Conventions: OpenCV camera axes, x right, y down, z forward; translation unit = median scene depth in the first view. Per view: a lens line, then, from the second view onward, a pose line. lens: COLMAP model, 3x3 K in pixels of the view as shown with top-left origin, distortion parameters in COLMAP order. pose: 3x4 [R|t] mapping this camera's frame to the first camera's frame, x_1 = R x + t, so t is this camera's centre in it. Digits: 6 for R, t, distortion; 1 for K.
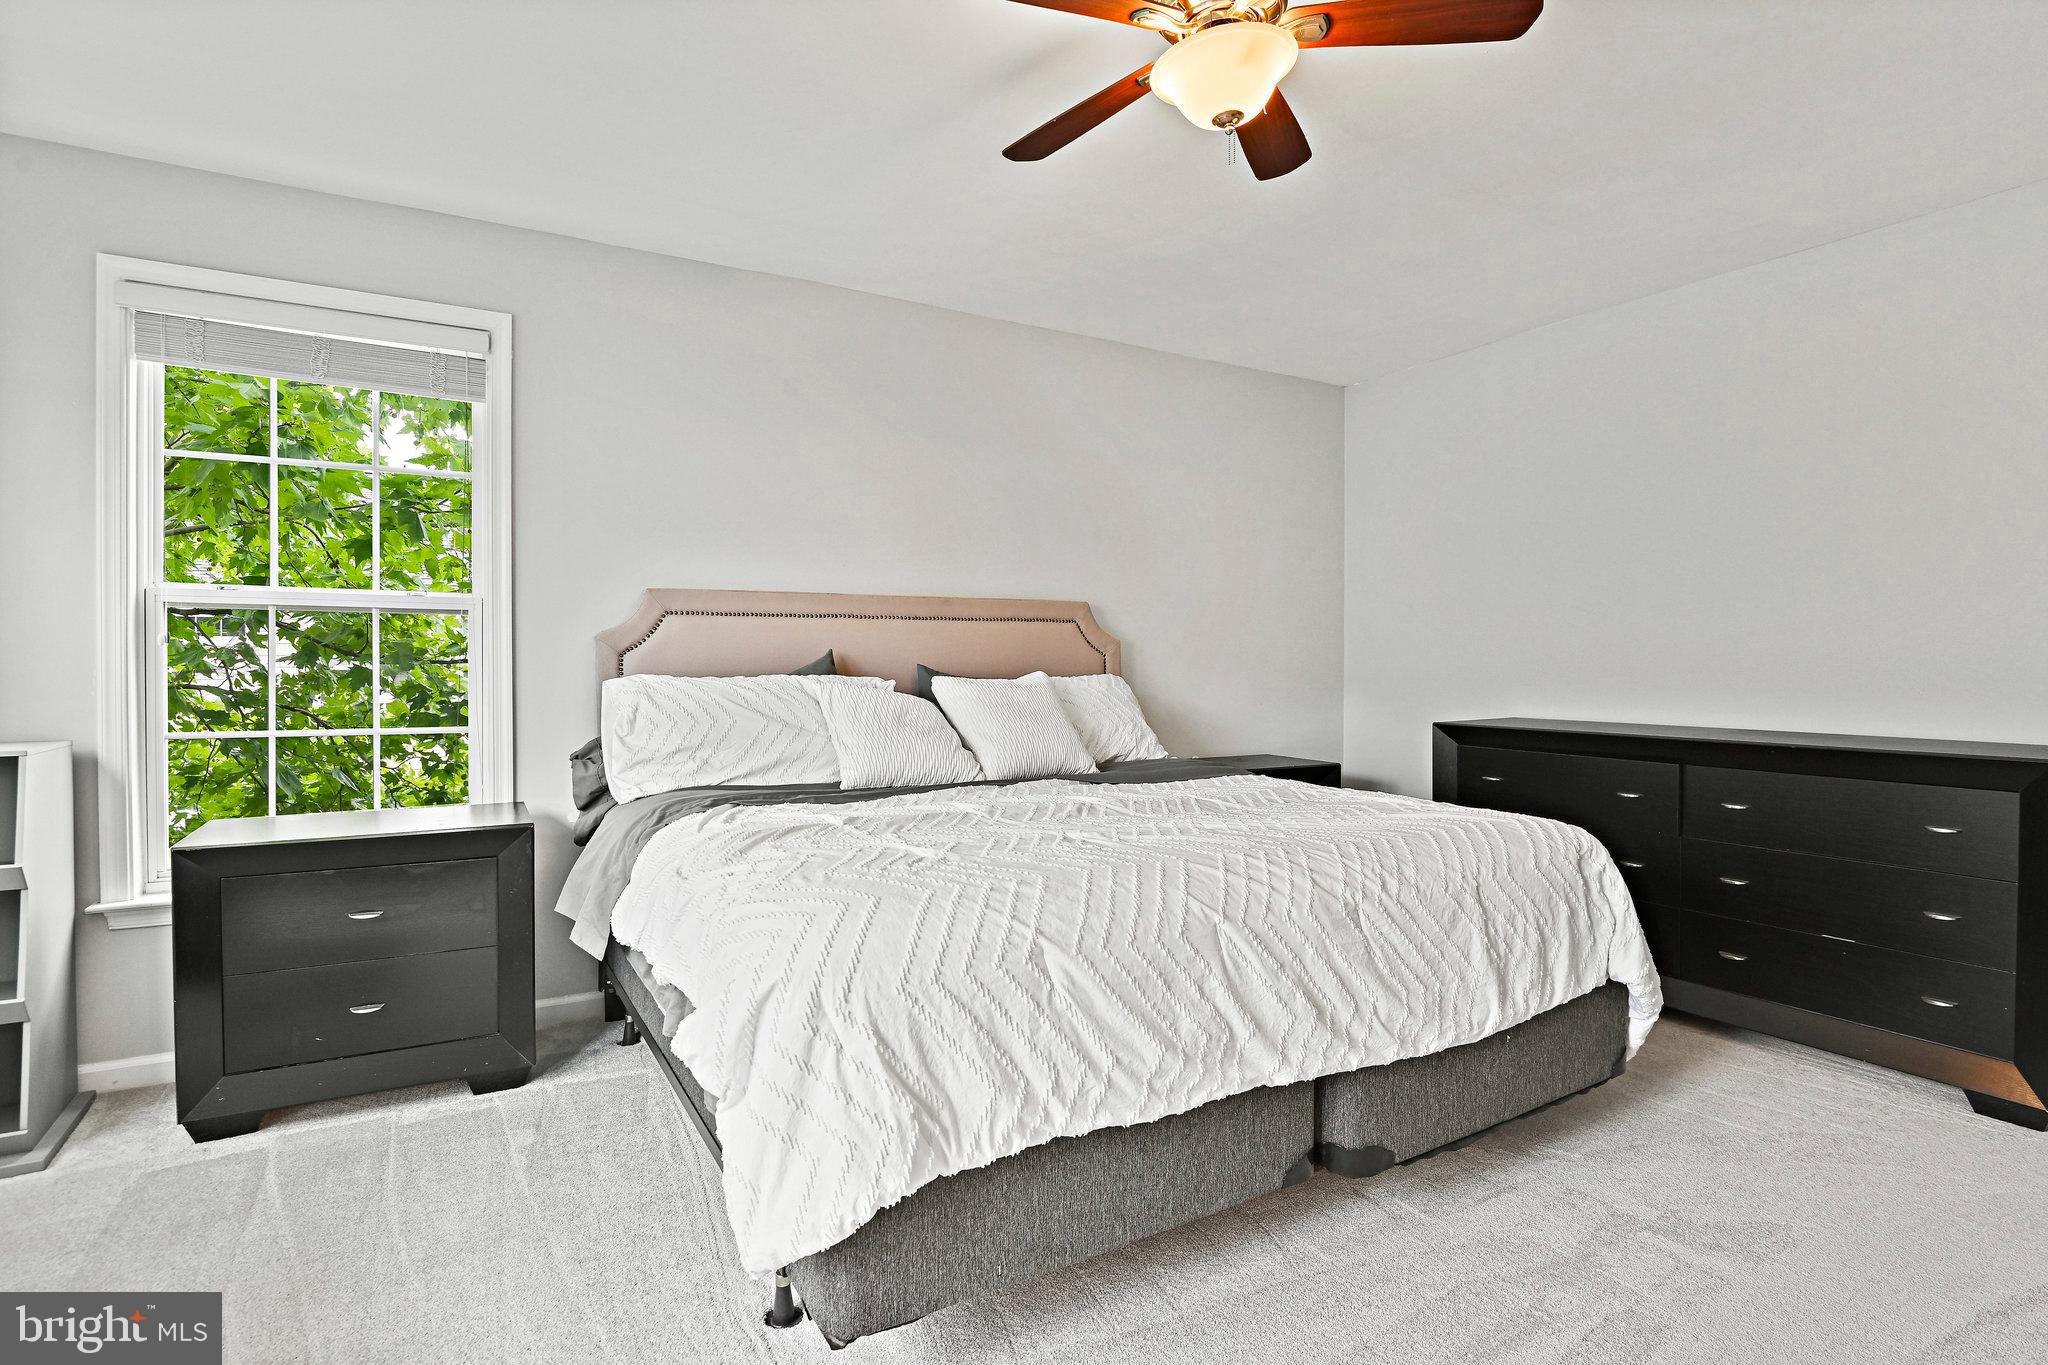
lens RADIAL K [[993.0, 0, 1011.7], [0, 993.0, 672.7], [0, 0, 1]] dist [-0.019893, -0.000301]
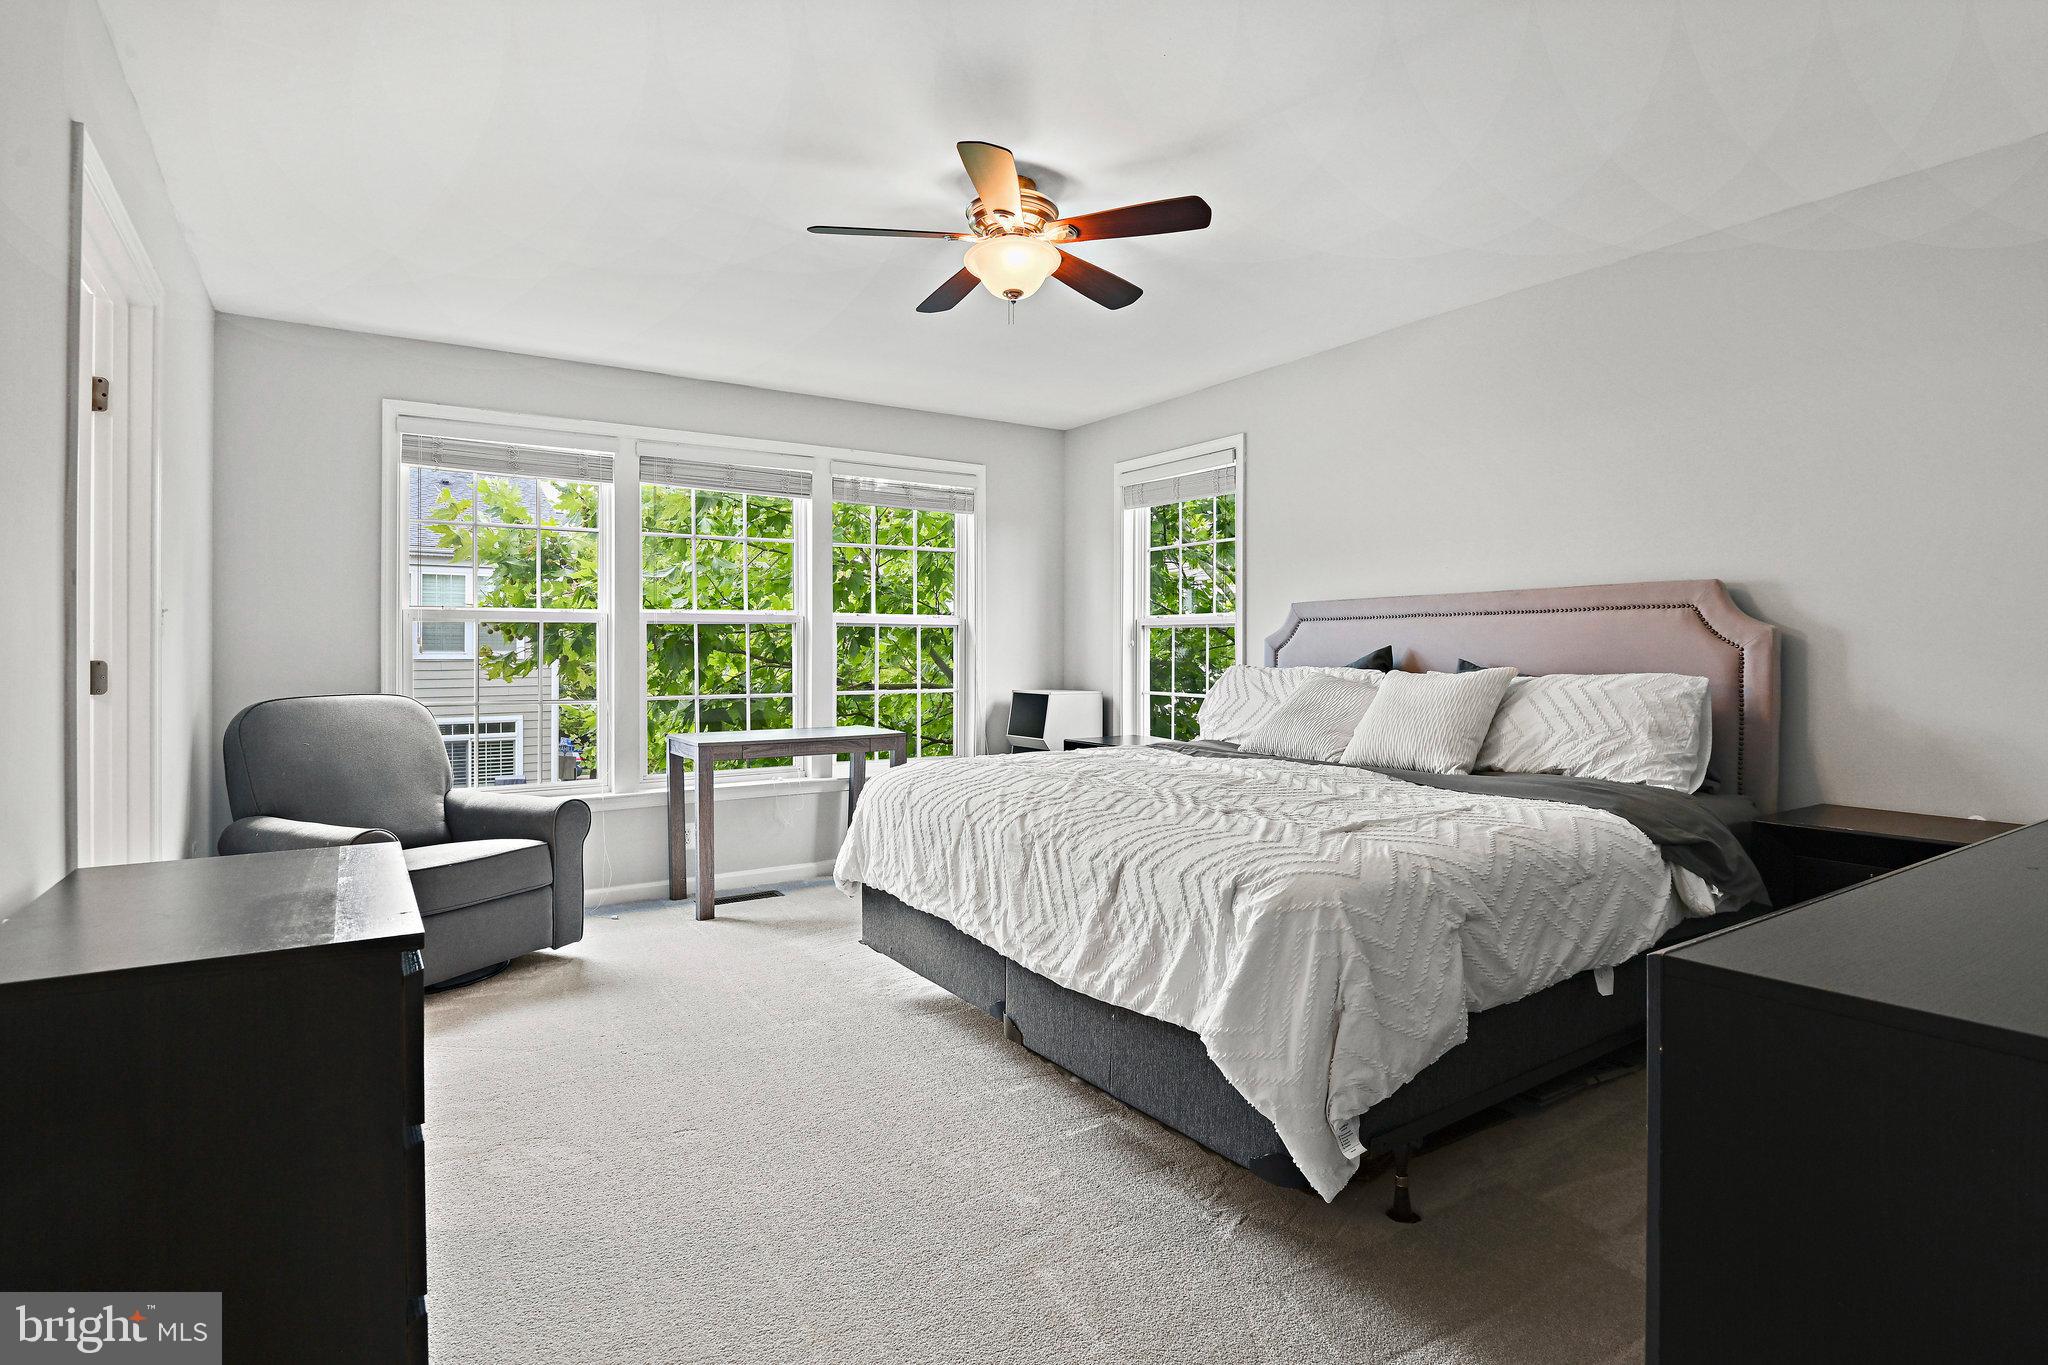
lens RADIAL K [[993.0, 0, 1014.9], [0, 993.0, 668.1], [0, 0, 1]] dist [-0.019893, -0.000301]
pose [[0.059590, 0.014159, -0.998123, 1.011455], [-0.010619, 0.999852, 0.013550, -0.009750], [0.998166, 0.009792, 0.059732, 0.540321]]
